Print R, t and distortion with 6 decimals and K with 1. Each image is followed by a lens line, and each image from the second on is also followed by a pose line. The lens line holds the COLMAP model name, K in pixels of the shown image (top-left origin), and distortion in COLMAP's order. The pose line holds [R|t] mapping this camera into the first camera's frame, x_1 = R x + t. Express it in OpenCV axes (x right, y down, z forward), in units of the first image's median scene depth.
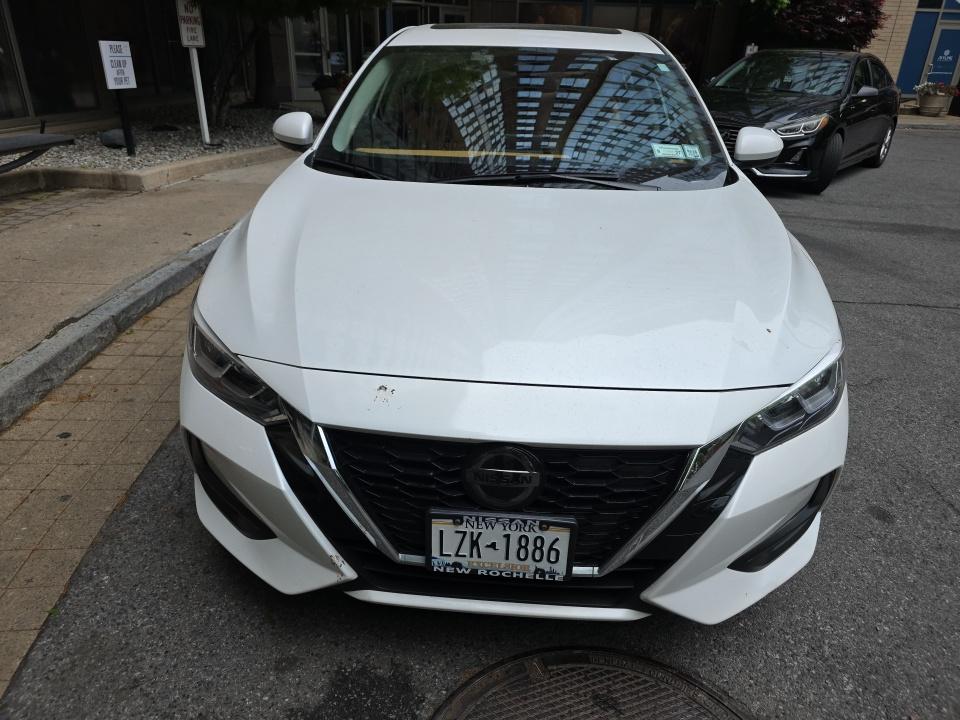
lens RADIAL K [[671.0, 0, 482.2], [0, 671.0, 360.0], [0, 0, 1]] dist [0.058283, -0.051806]
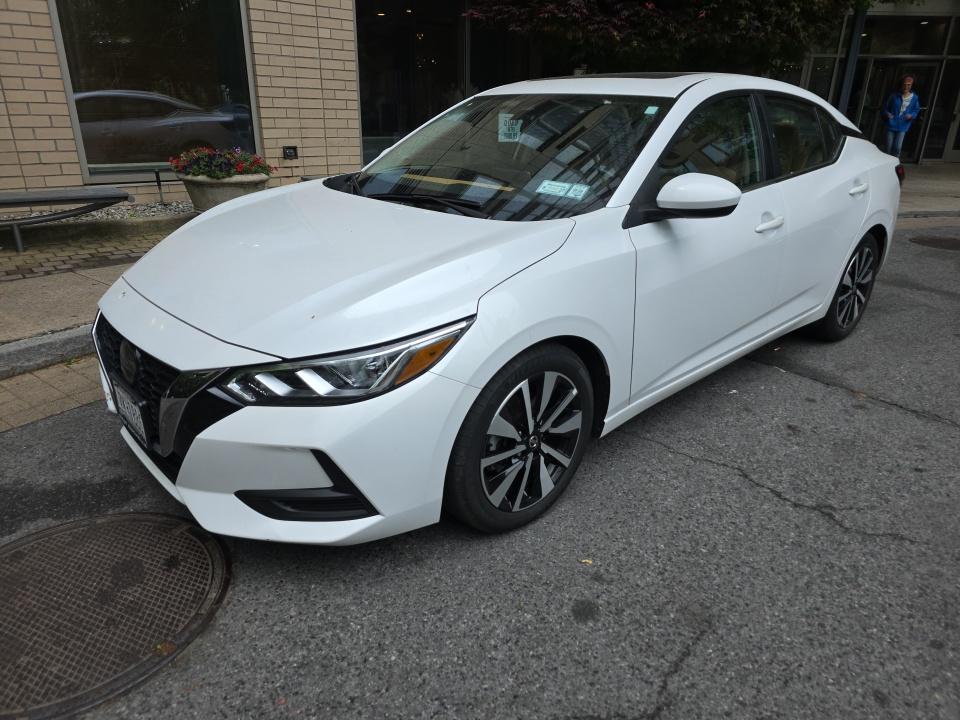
lens RADIAL K [[657.5, 0, 503.4], [0, 657.5, 359.2], [0, 0, 1]] dist [0.054974, -0.045051]
pose [[0.716473, 0.232740, -0.657646, 0.608190], [-0.281424, 0.959023, 0.032798, -0.046368], [0.638331, 0.161579, 0.752613, 0.155799]]
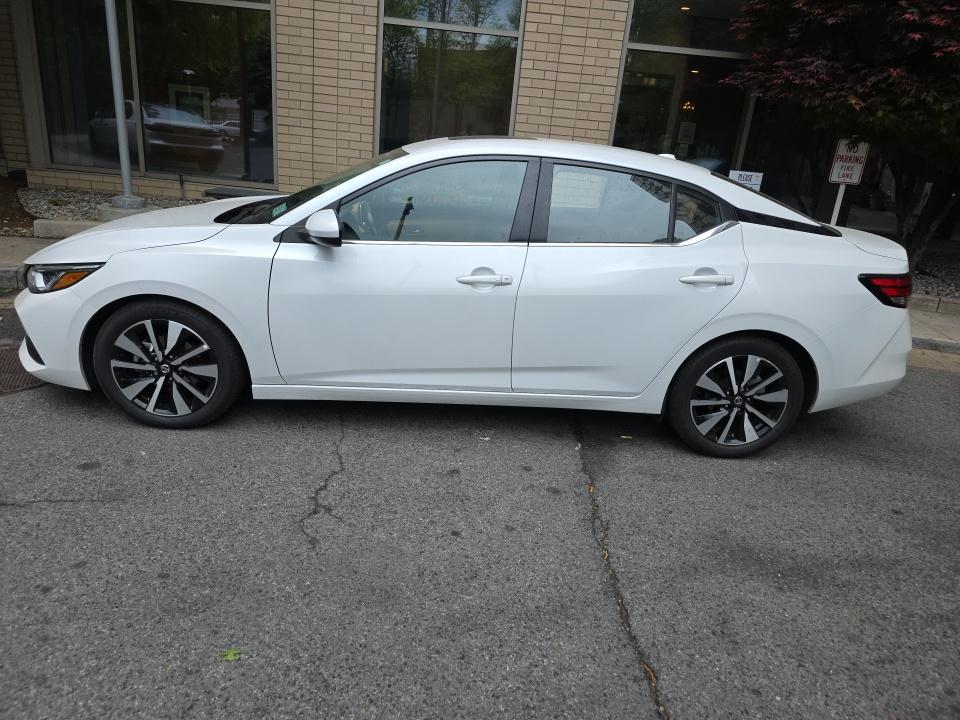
lens RADIAL K [[671.0, 0, 482.2], [0, 671.0, 360.0], [0, 0, 1]] dist [0.058283, -0.051806]
pose [[0.074276, 0.294325, -0.952815, 1.121518], [-0.485066, 0.845473, 0.223354, -0.368393], [0.871317, 0.445588, 0.205566, 0.800594]]
